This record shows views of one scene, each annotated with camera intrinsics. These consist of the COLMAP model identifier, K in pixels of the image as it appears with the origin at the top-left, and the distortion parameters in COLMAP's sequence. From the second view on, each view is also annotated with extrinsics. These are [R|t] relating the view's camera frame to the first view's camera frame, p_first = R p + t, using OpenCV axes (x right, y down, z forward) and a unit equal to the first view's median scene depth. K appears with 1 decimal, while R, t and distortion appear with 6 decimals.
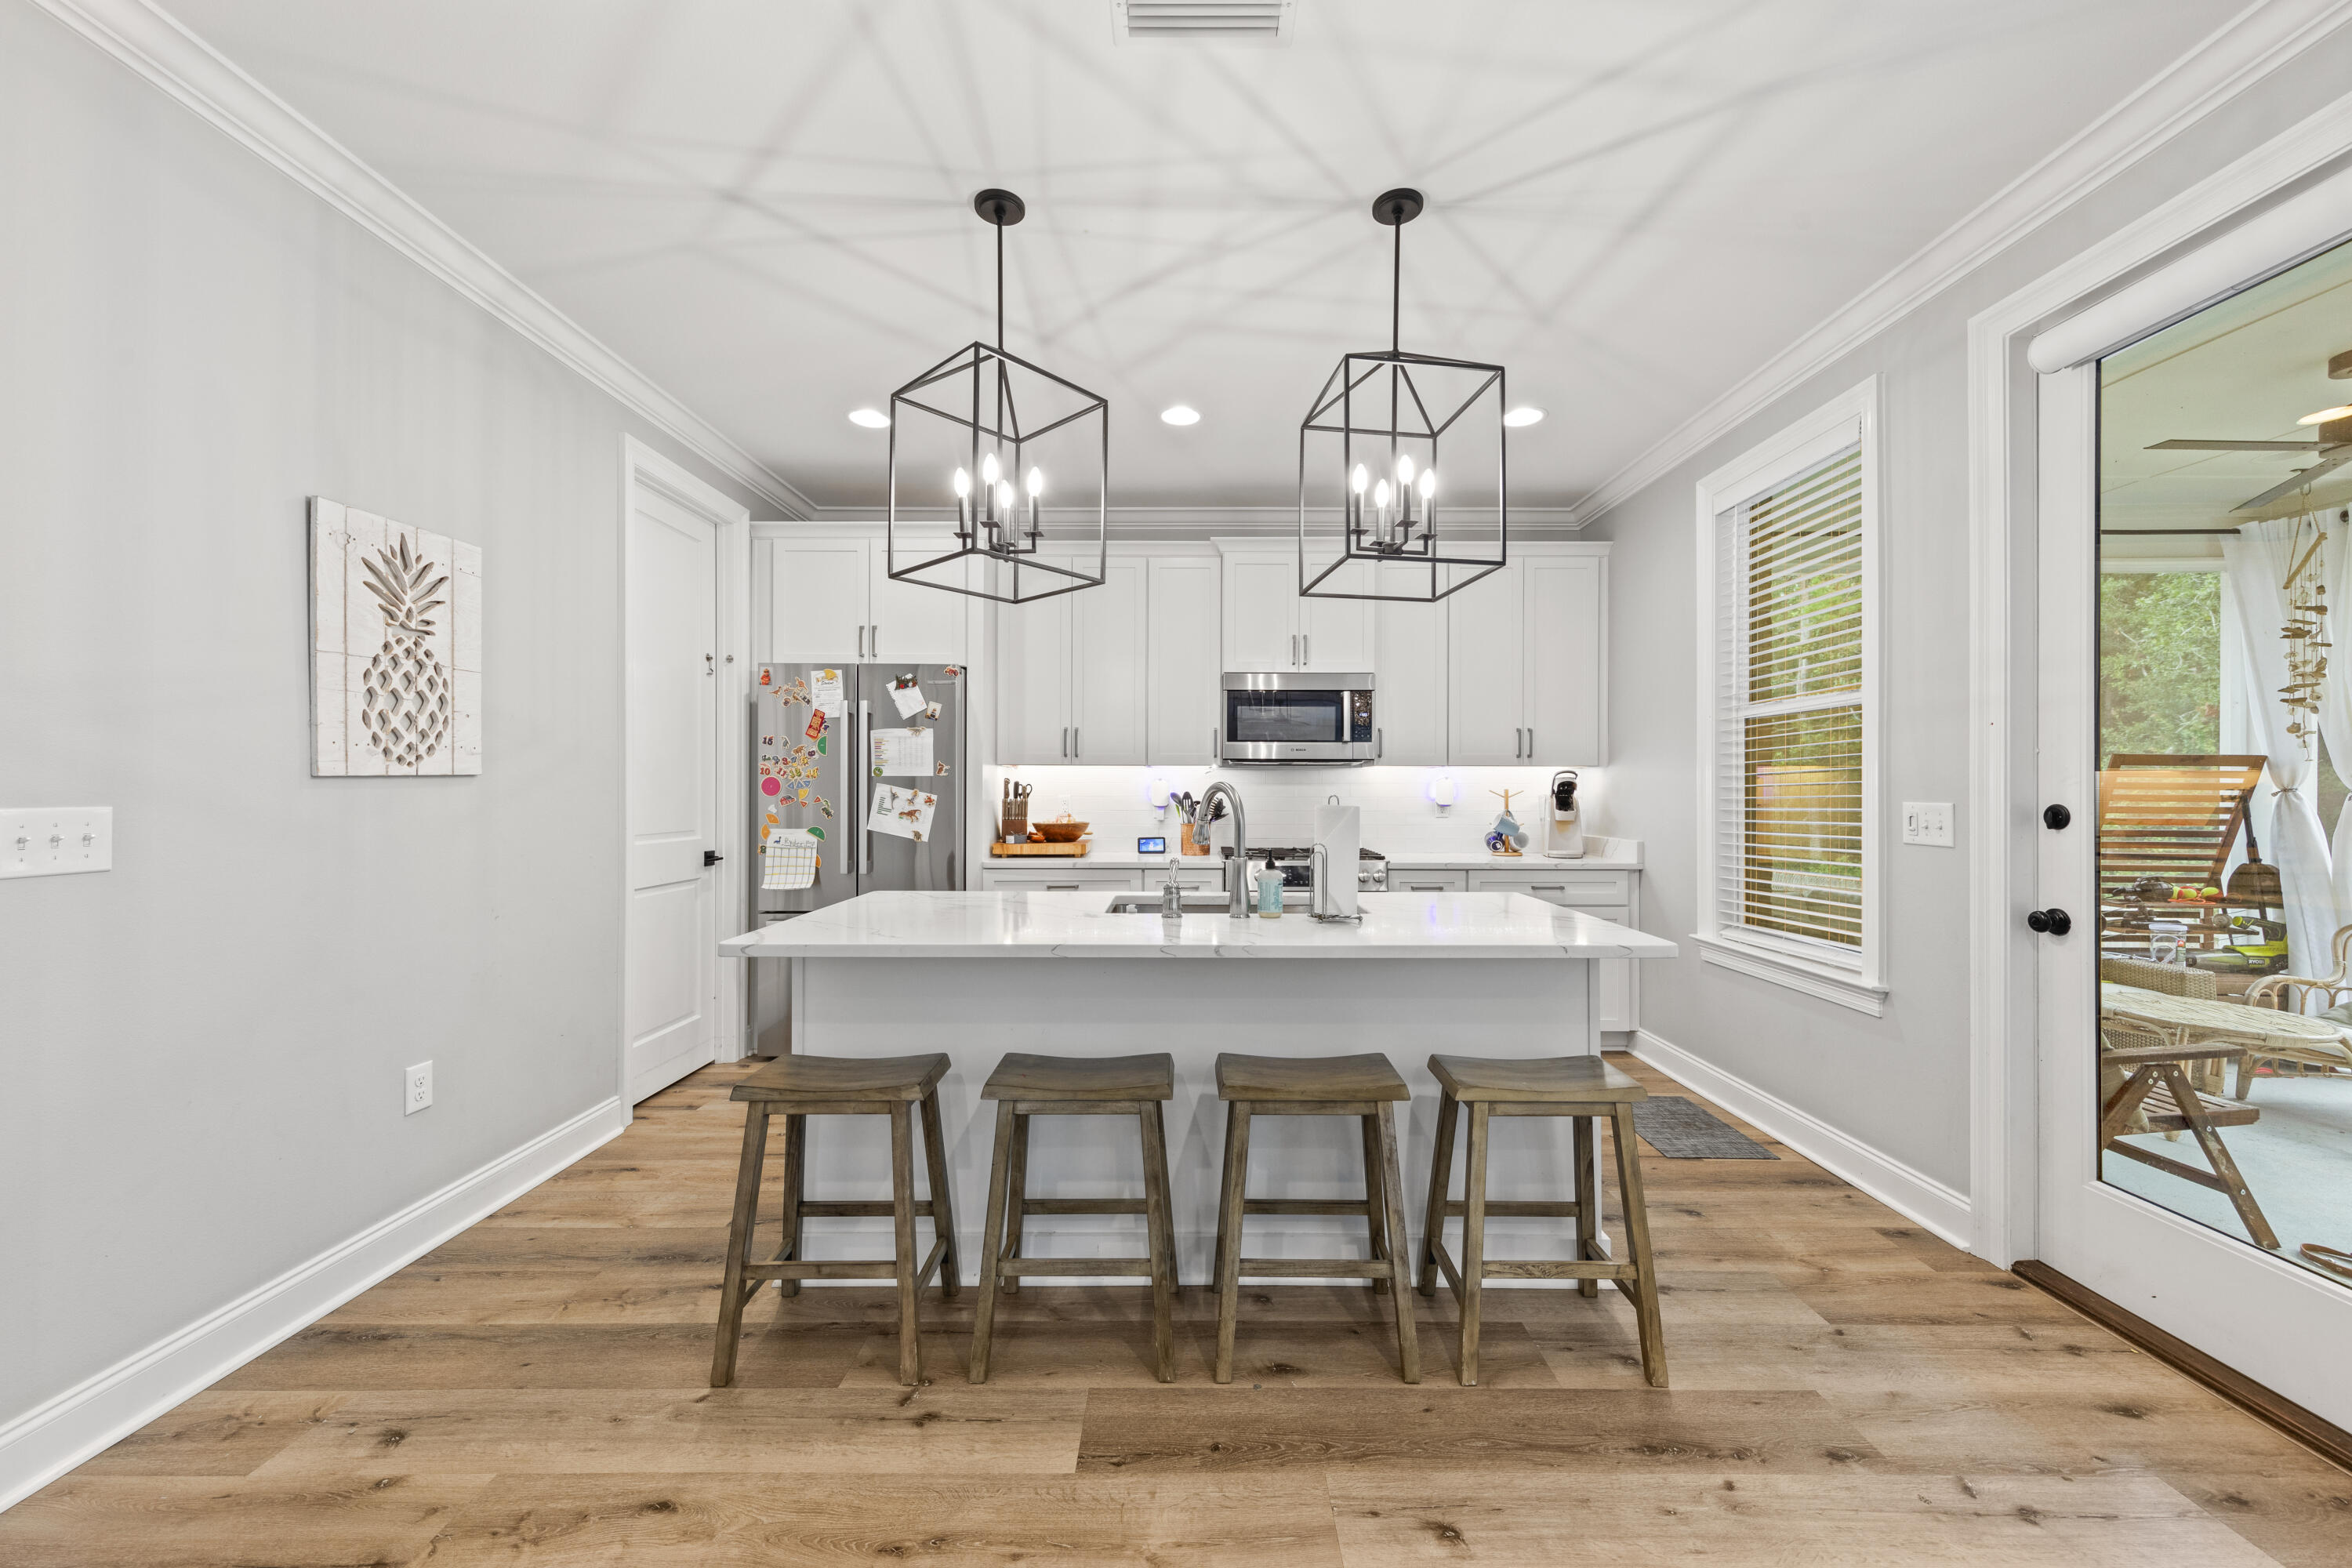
lens RADIAL K [[870.9, 0, 1188.2], [0, 870.9, 787.2], [0, 0, 1]] dist [-0.000497, 0.000171]
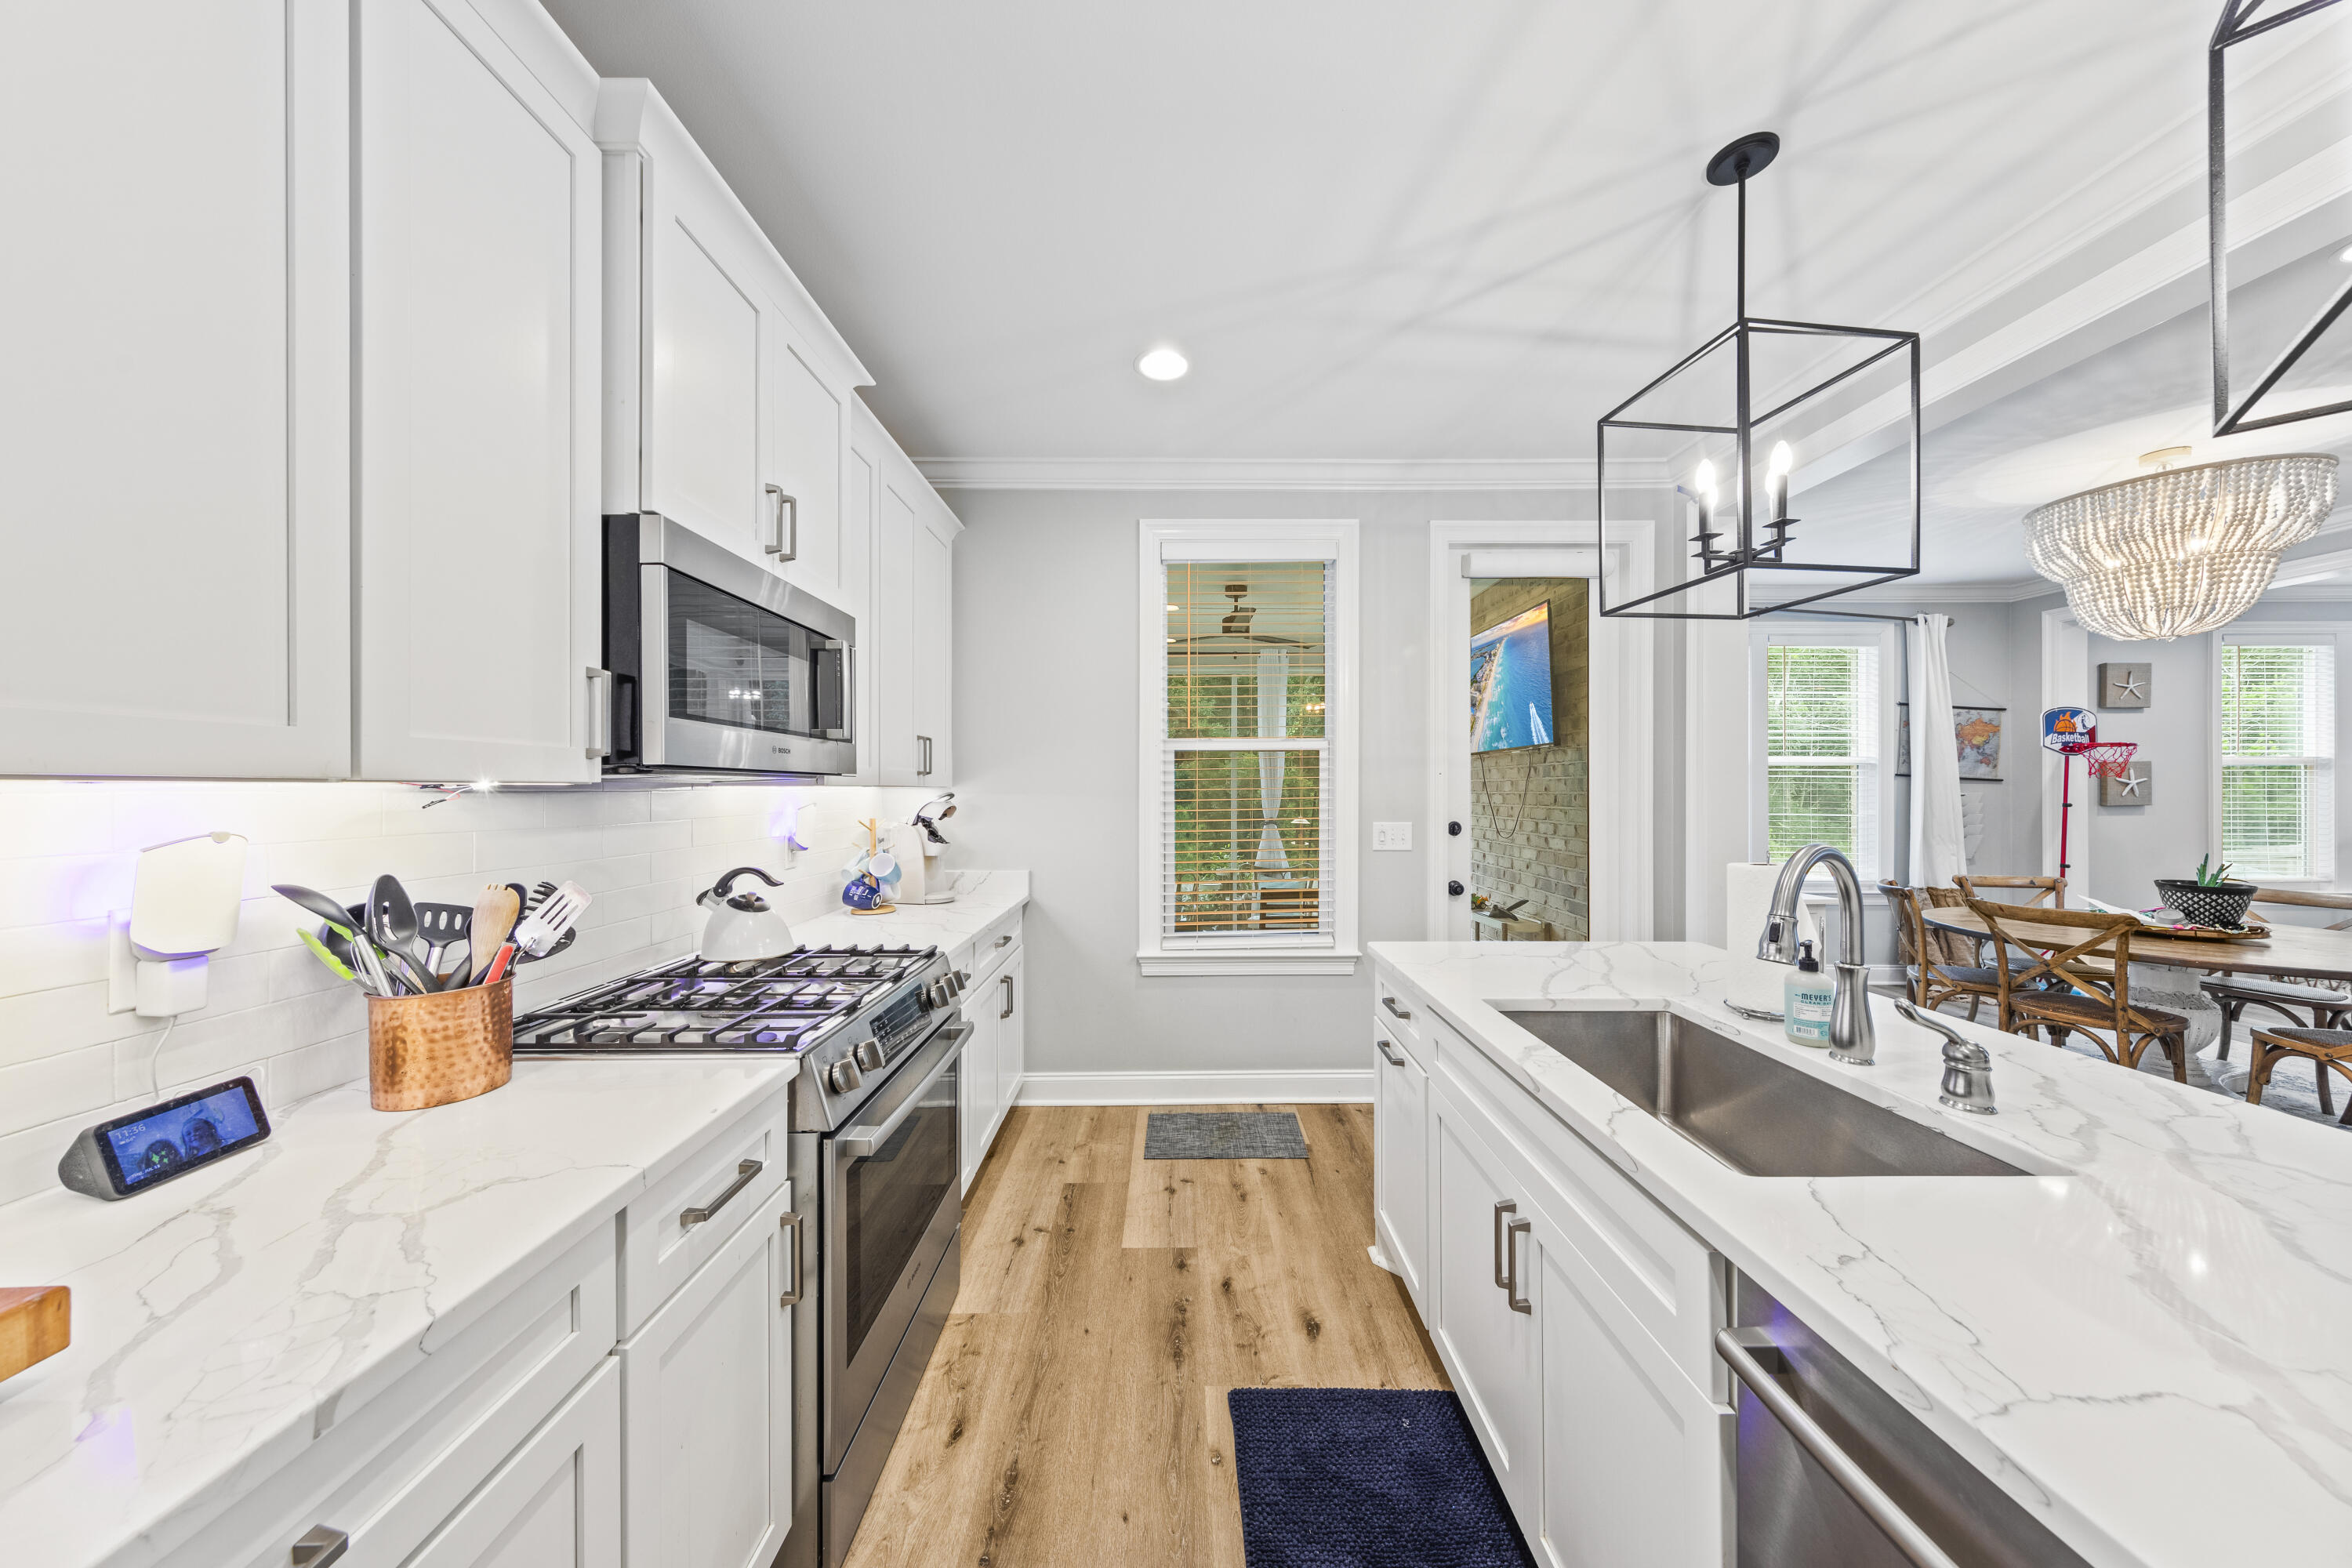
lens RADIAL K [[740.6, 0, 1173.5], [0, 740.6, 788.5], [0, 0, 1]] dist [0.000573, -0.000037]
pose [[-0.009497, -0.001353, 0.999954, -0.315082], [0.000148, 0.999999, 0.001355, -0.029751], [-0.999955, 0.000161, -0.009497, 1.013334]]
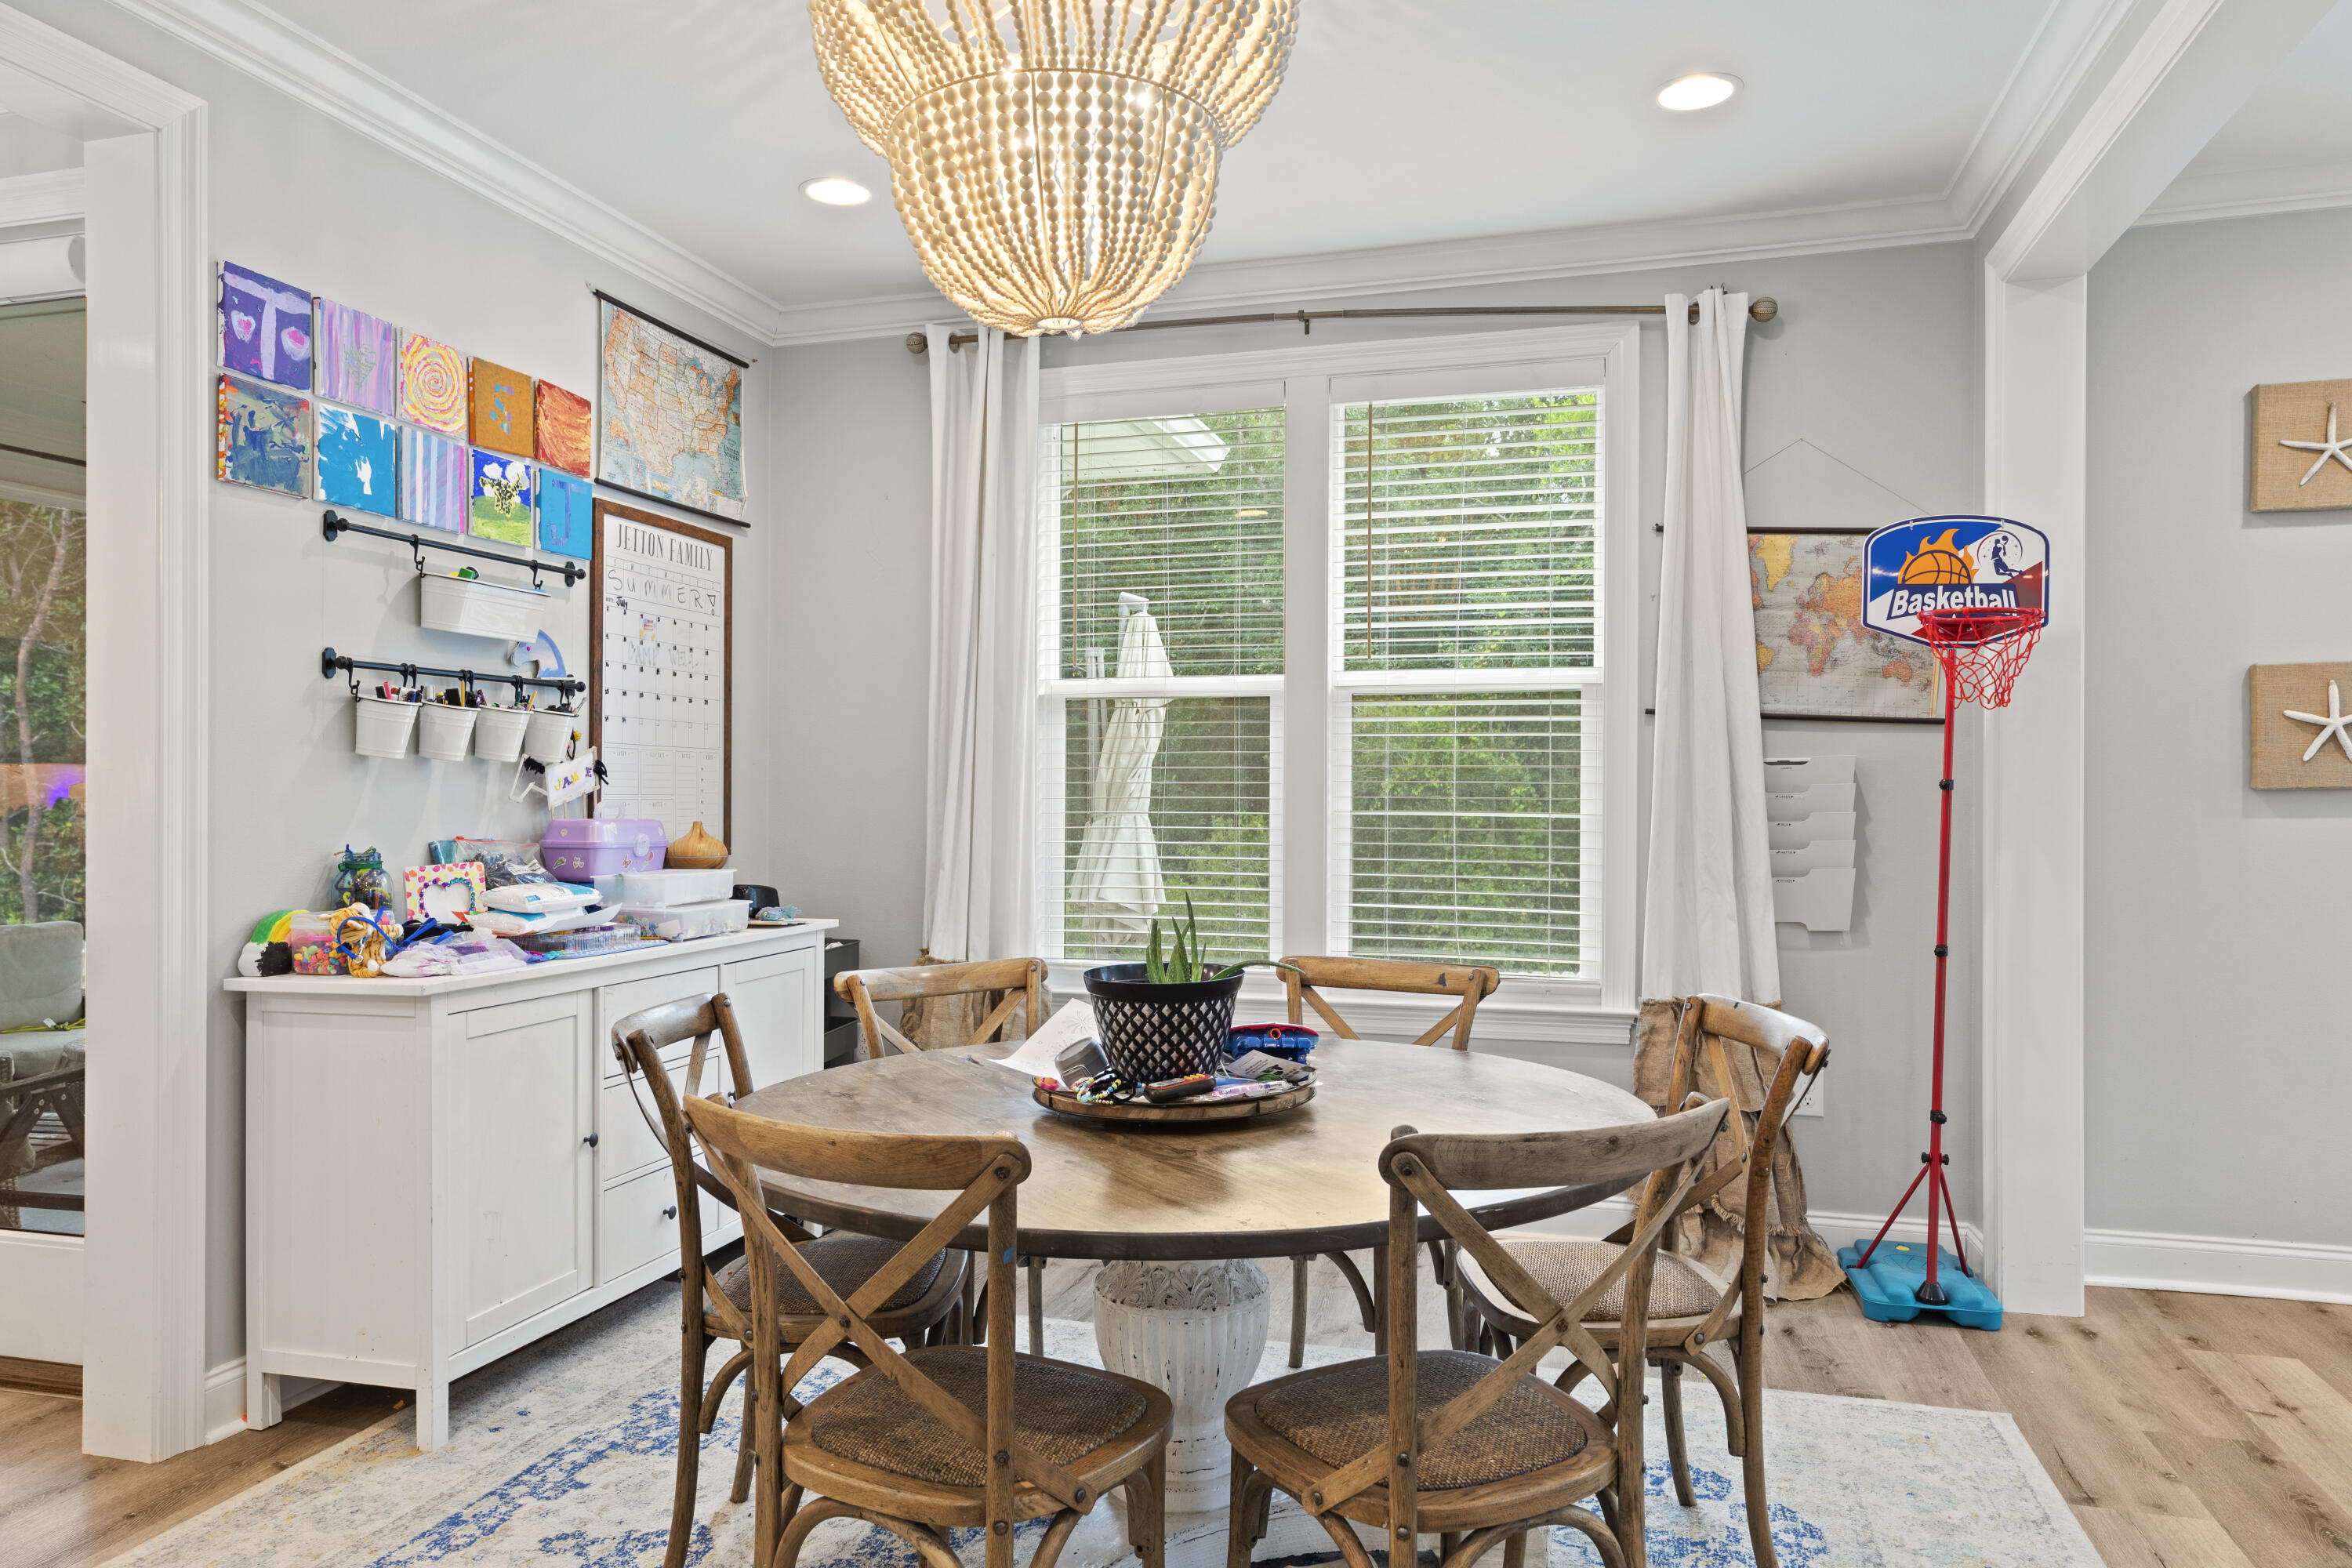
lens RADIAL K [[1539.5, 0, 1168.2], [0, 1539.5, 787.2], [0, 0, 1]] dist [-0.002415, 0.004393]
pose [[0.260898, -0.002531, 0.965363, -0.097366], [0.002564, 0.999995, 0.001929, 0.000480], [-0.965363, 0.001972, 0.260903, -0.413262]]
